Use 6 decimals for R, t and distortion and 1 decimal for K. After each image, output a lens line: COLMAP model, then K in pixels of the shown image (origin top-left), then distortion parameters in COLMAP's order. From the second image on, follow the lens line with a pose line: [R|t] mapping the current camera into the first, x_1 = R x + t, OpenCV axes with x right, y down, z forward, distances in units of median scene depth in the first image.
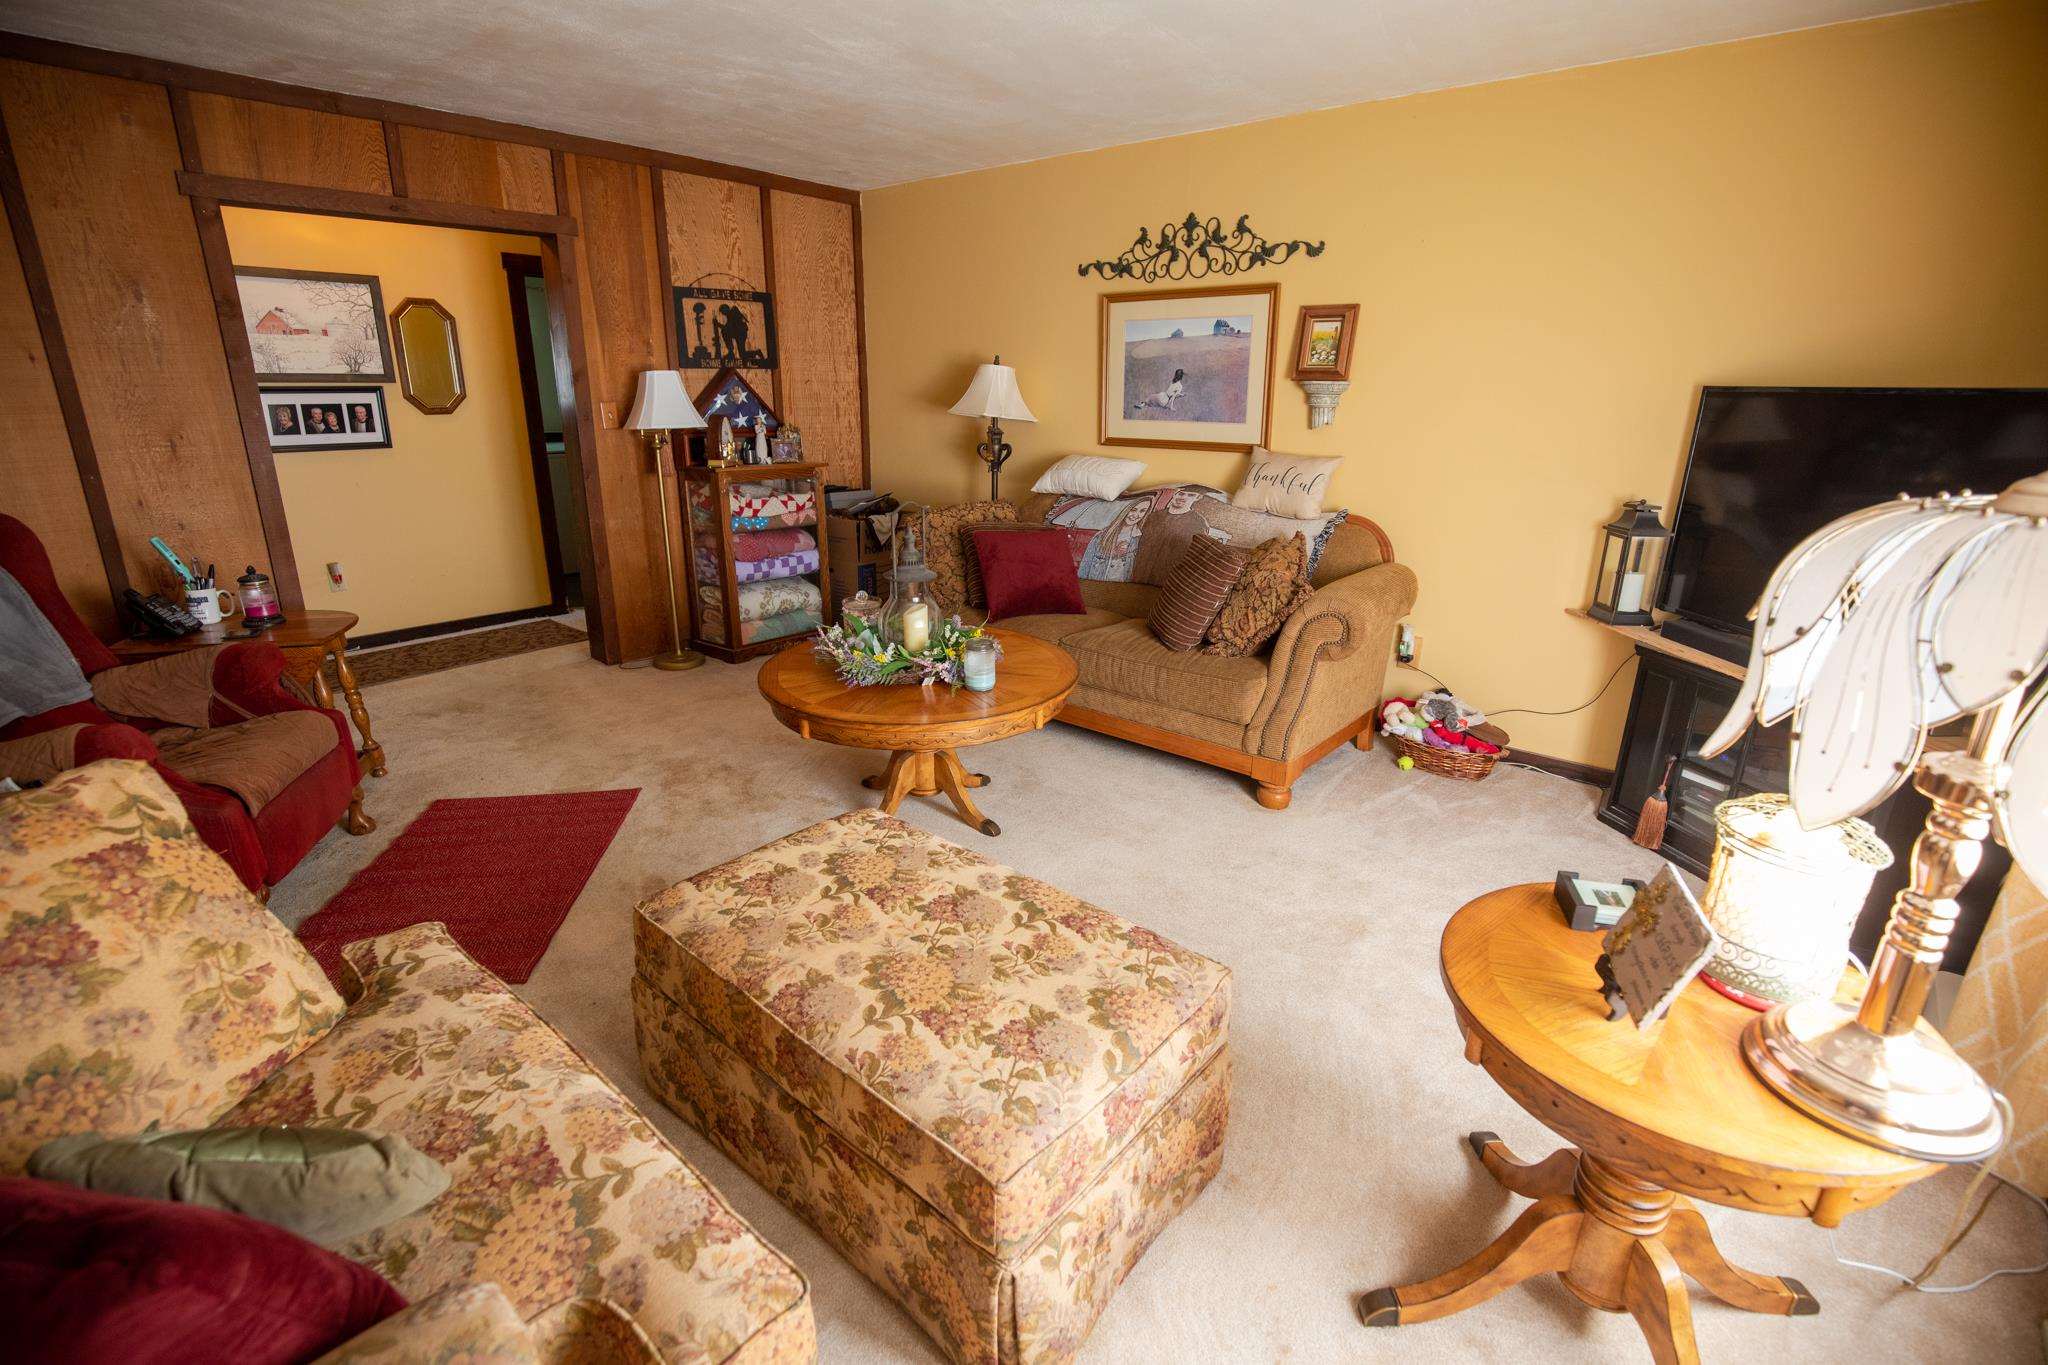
lens RADIAL K [[934.1, 0, 1024.0], [0, 934.1, 682.5], [0, 0, 1]] dist [-0.032726, 0.008575]
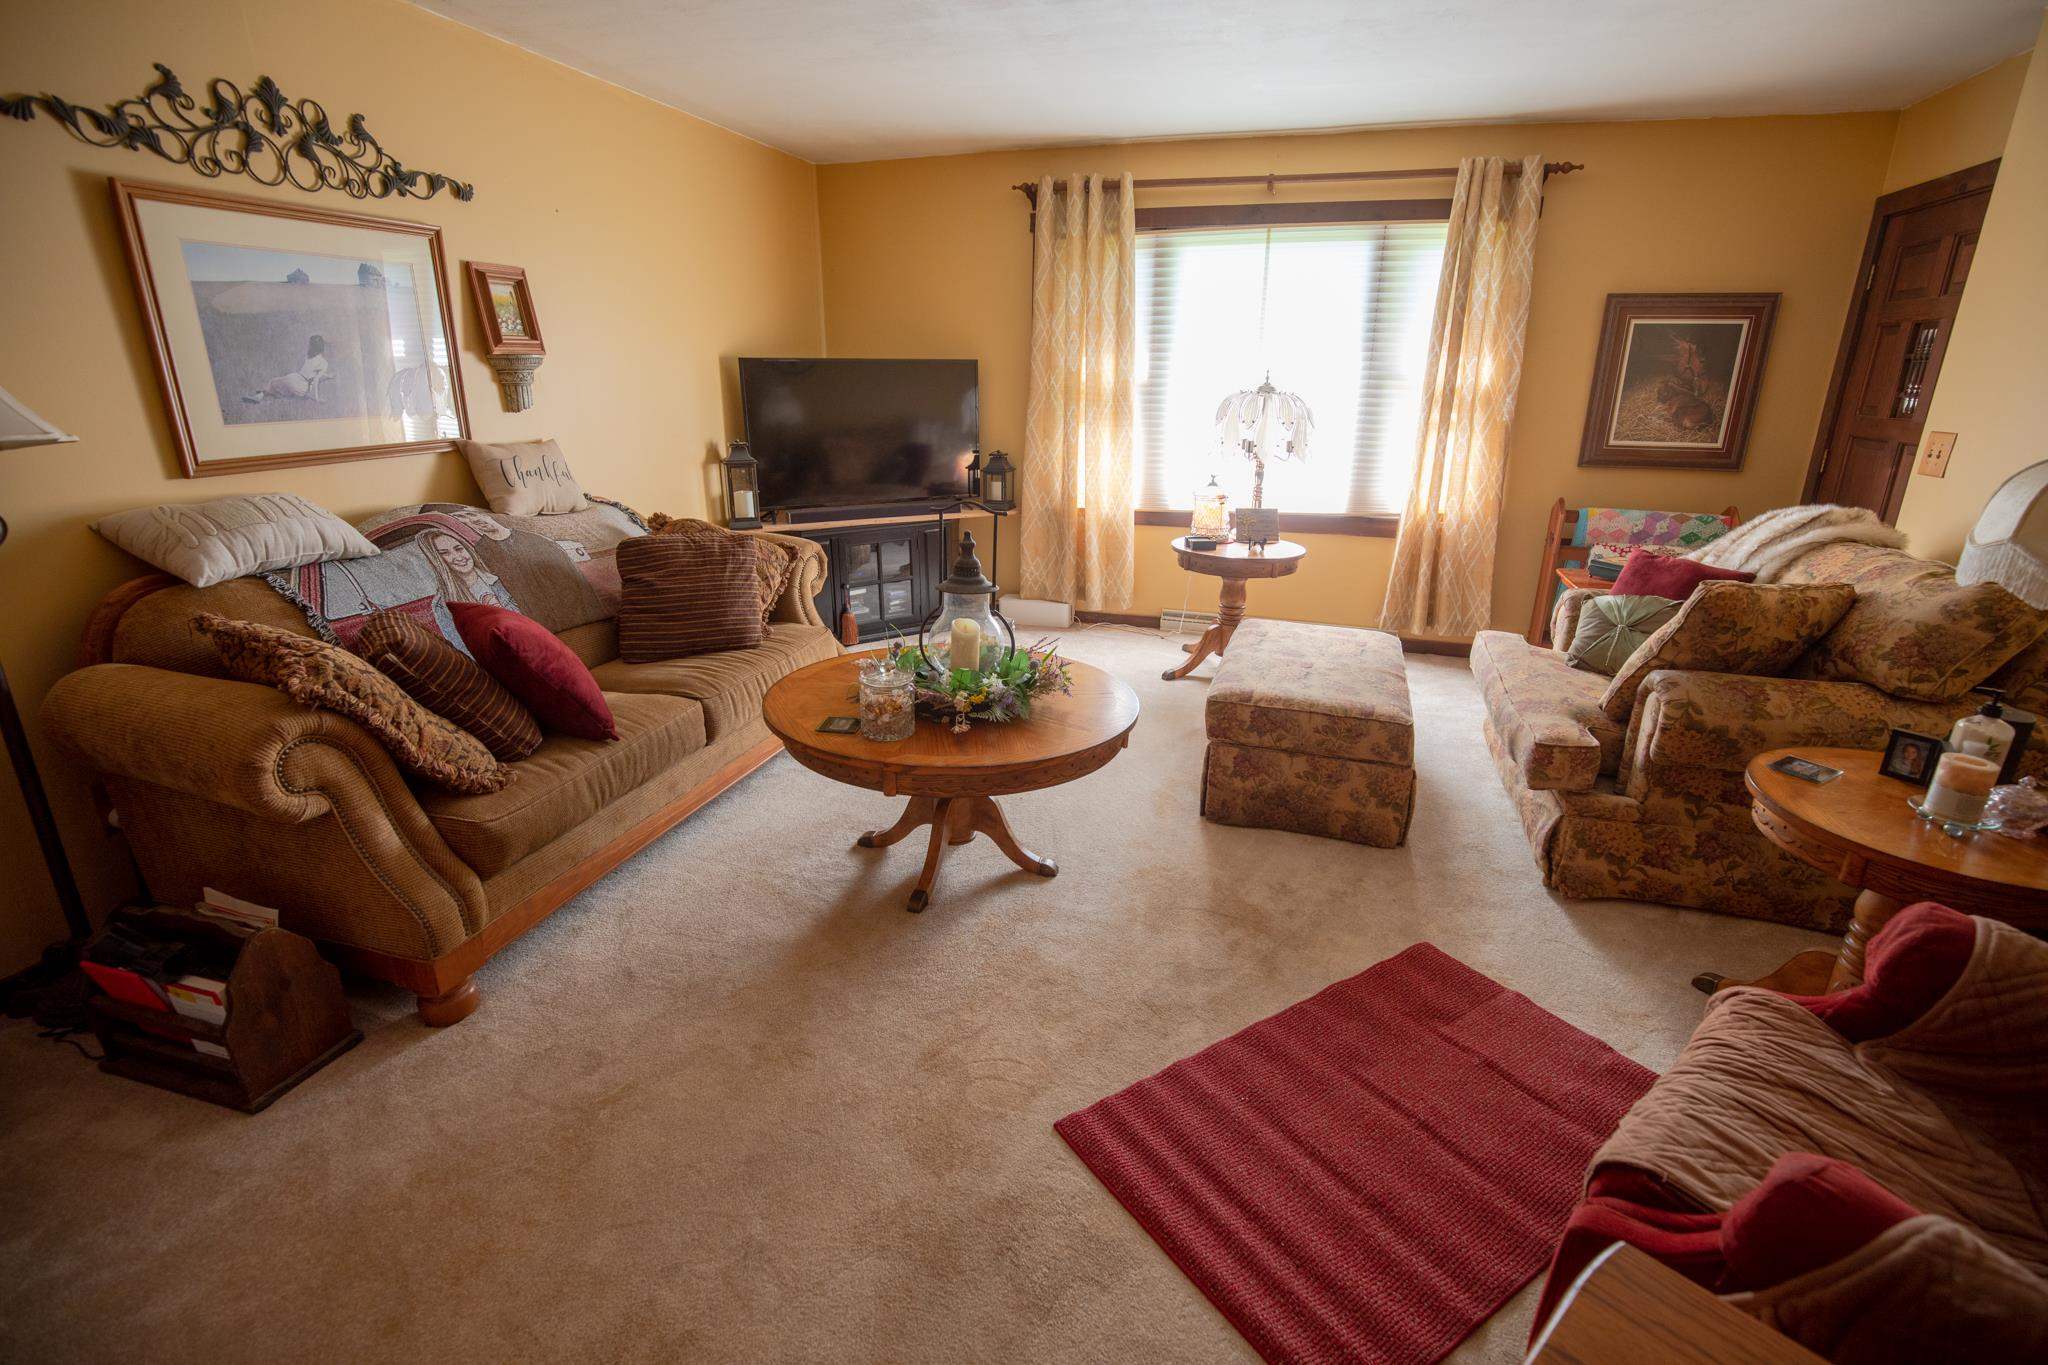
lens RADIAL K [[934.1, 0, 1024.0], [0, 934.1, 682.5], [0, 0, 1]] dist [-0.032726, 0.008575]
pose [[-0.400172, -0.304546, 0.864358, -0.649837], [0.270220, 0.862025, 0.428828, -0.280346], [-0.875696, 0.405172, -0.262664, 0.867902]]
